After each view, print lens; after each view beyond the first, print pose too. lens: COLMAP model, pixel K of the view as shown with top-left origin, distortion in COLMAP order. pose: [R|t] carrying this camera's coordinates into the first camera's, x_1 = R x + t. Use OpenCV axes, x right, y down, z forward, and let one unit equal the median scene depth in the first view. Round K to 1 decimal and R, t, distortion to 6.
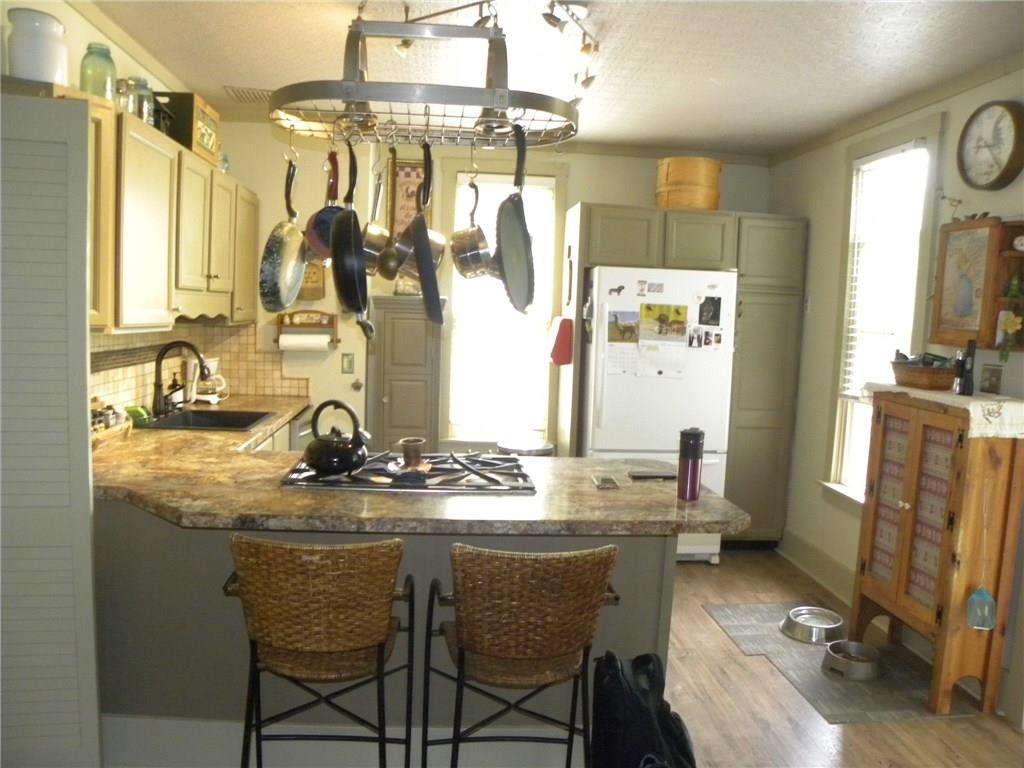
lens RADIAL K [[801.6, 0, 512.0], [0, 801.6, 384.0], [0, 0, 1]] dist [-0.136221, 0.097543]
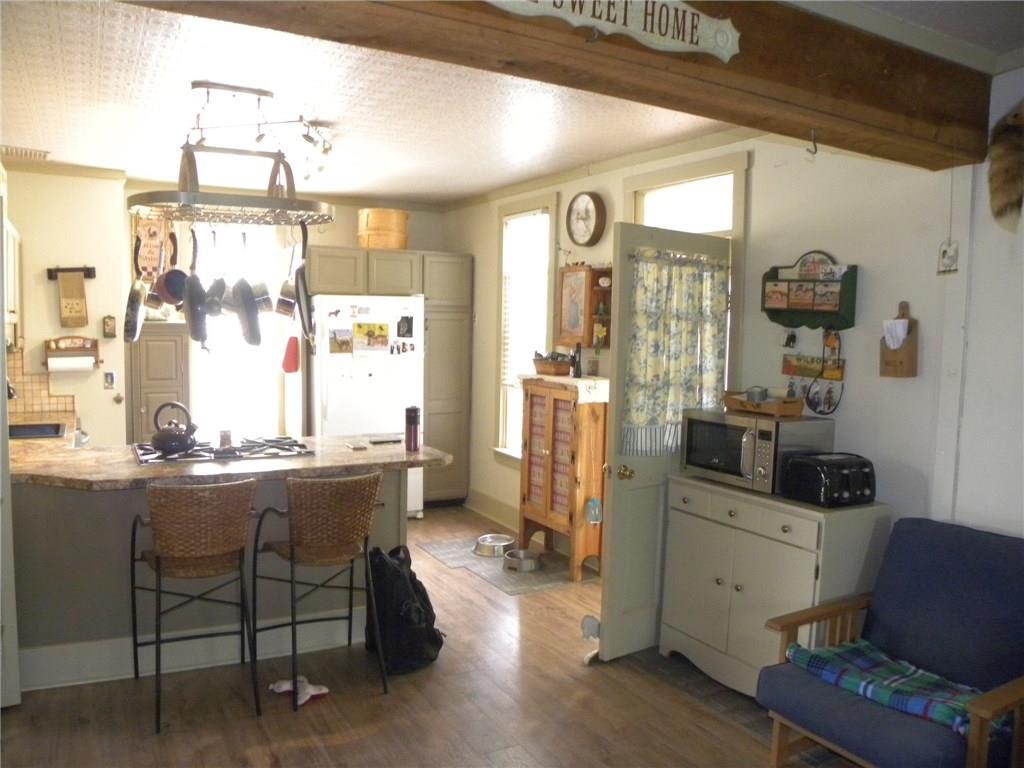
lens RADIAL K [[801.6, 0, 512.0], [0, 801.6, 384.0], [0, 0, 1]] dist [-0.136221, 0.097543]
pose [[0.917251, -0.052895, 0.394782, -0.161278], [0.056580, 0.998395, 0.002311, 0.014277], [-0.394271, 0.020216, 0.918772, -0.399539]]
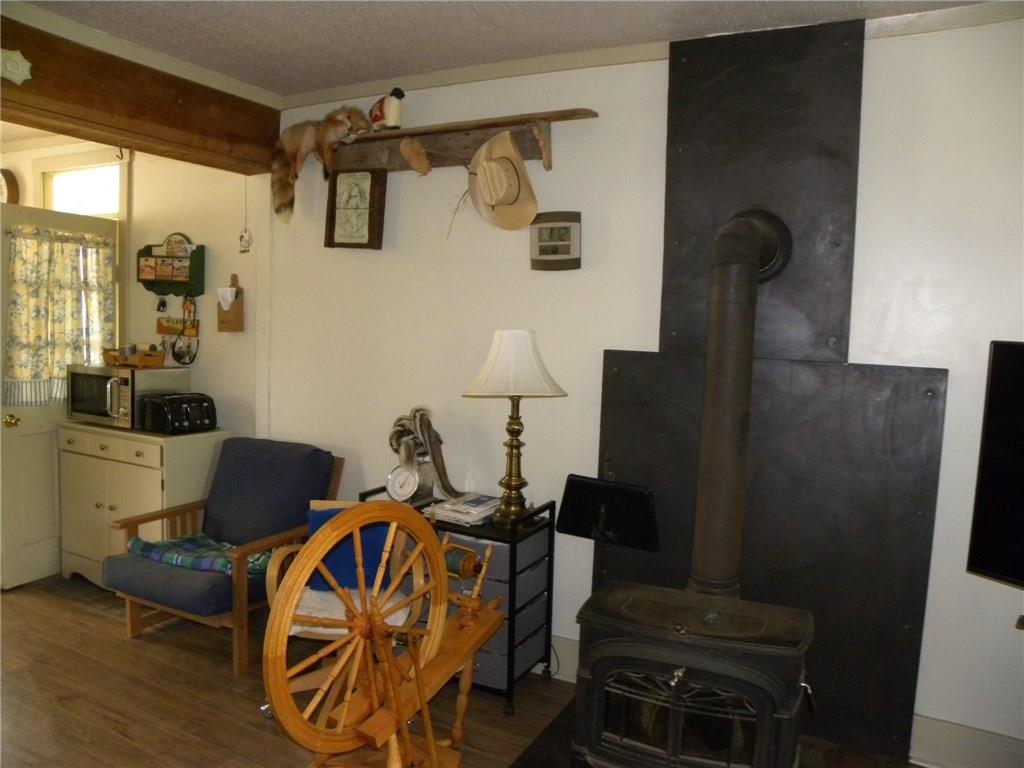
lens RADIAL K [[801.6, 0, 512.0], [0, 801.6, 384.0], [0, 0, 1]] dist [-0.136221, 0.097543]
pose [[0.565988, -0.097619, 0.818614, -0.123564], [0.074906, 0.994947, 0.066857, 0.084617], [-0.821003, 0.023479, 0.570440, -0.929450]]
